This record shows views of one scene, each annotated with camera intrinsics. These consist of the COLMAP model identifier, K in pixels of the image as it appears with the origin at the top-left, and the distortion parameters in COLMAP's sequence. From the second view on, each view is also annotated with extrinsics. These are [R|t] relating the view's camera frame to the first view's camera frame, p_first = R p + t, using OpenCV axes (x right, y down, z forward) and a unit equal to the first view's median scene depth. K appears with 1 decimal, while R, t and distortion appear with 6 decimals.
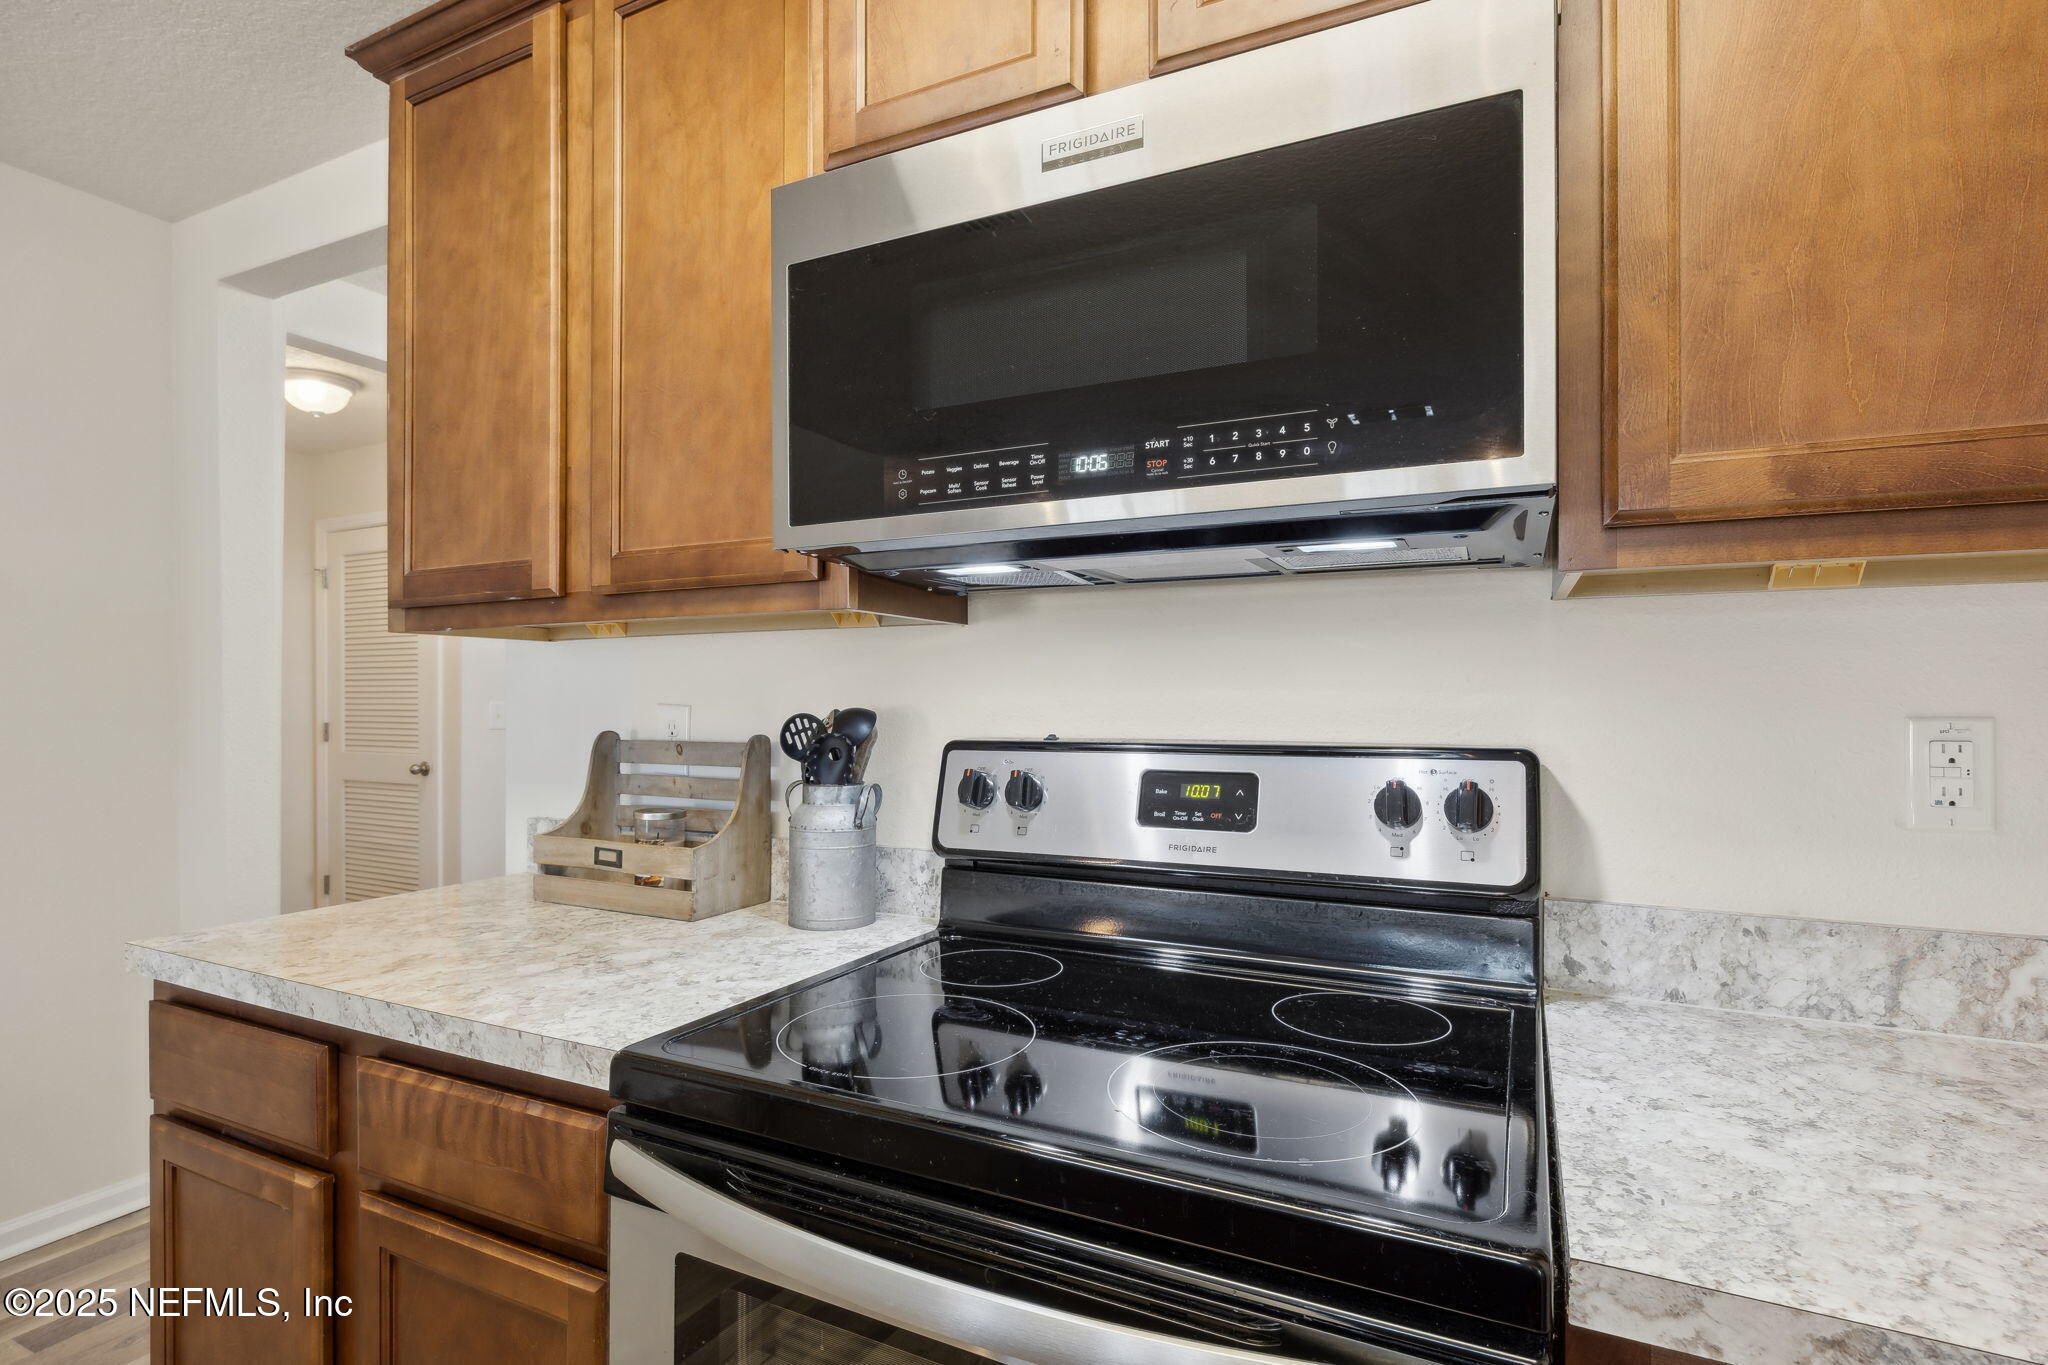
lens RADIAL K [[1014.5, 0, 1020.7], [0, 1014.5, 687.9], [0, 0, 1]] dist [-0.003808, -0.000933]
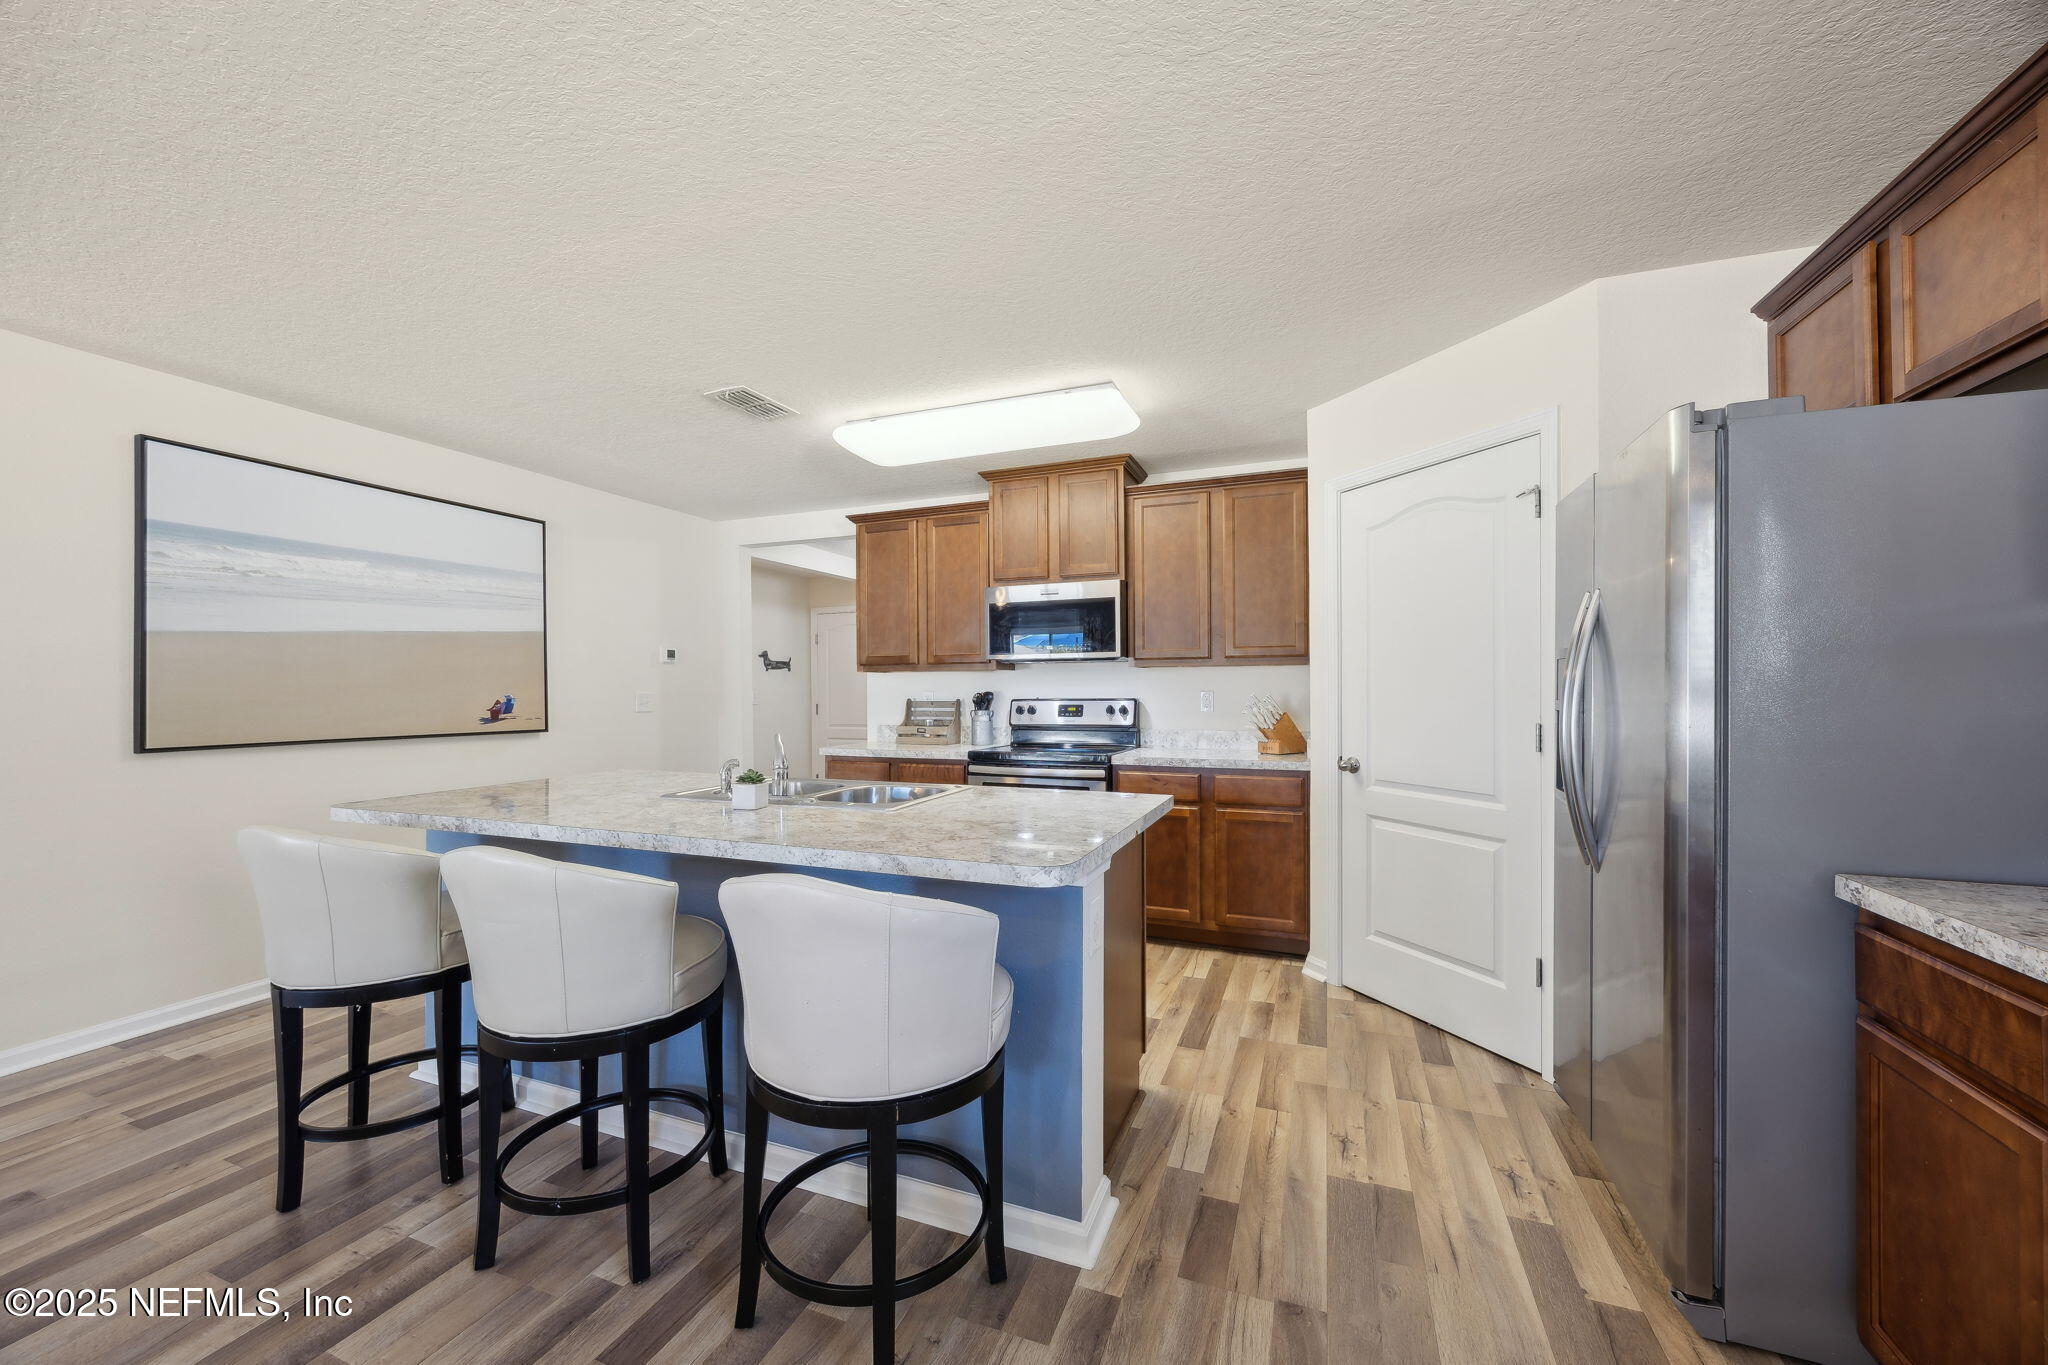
lens RADIAL K [[778.1, 0, 1023.6], [0, 778.1, 685.1], [0, 0, 1]] dist [-0.009821, 0.000202]
pose [[0.996716, -0.004516, 0.080850, -0.289863], [0.004224, 0.999984, 0.003791, -0.017799], [-0.080866, -0.003437, 0.996719, -2.241823]]
